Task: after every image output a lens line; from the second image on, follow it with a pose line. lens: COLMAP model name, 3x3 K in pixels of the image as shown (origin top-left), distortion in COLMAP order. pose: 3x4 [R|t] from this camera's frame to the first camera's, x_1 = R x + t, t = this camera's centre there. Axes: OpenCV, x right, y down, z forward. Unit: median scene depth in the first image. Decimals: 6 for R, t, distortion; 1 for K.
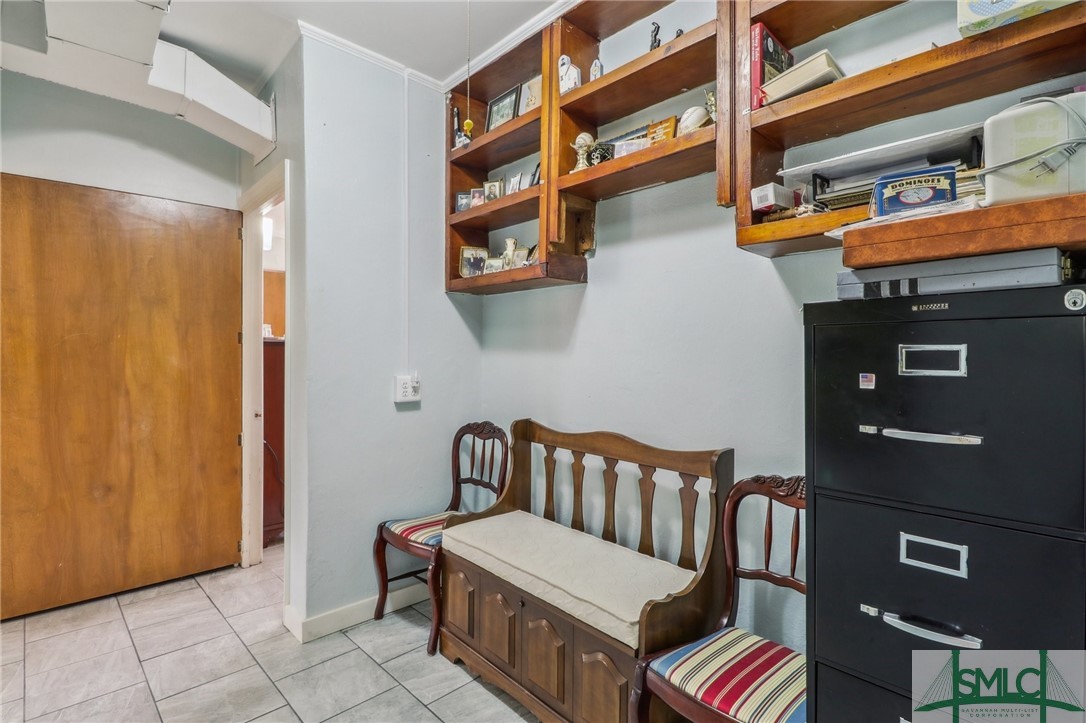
lens RADIAL K [[531.9, 0, 539.4], [0, 531.9, 359.3], [0, 0, 1]] dist [0.002125, 0.000055]
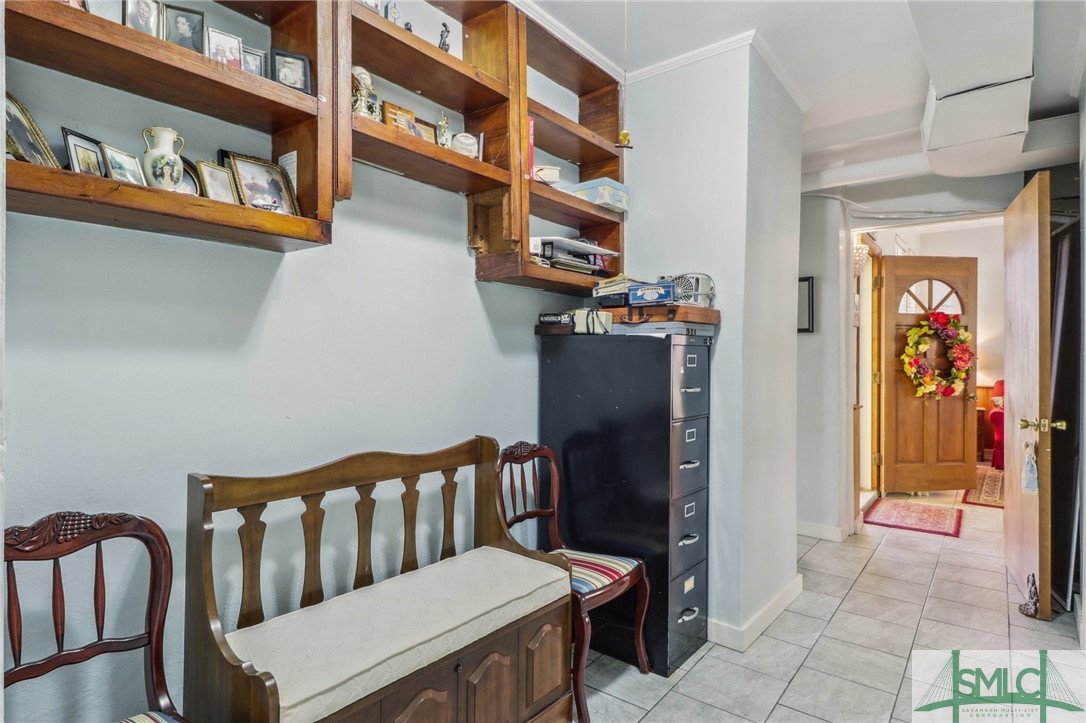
lens RADIAL K [[589.7, 0, 540.8], [0, 589.7, 360.1], [0, 0, 1]] dist [0.002901, -0.002918]
pose [[-0.149115, -0.018910, 0.988639, -0.841140], [-0.000826, 0.999819, 0.018999, -0.024196], [-0.988820, 0.002017, -0.149103, 0.909872]]
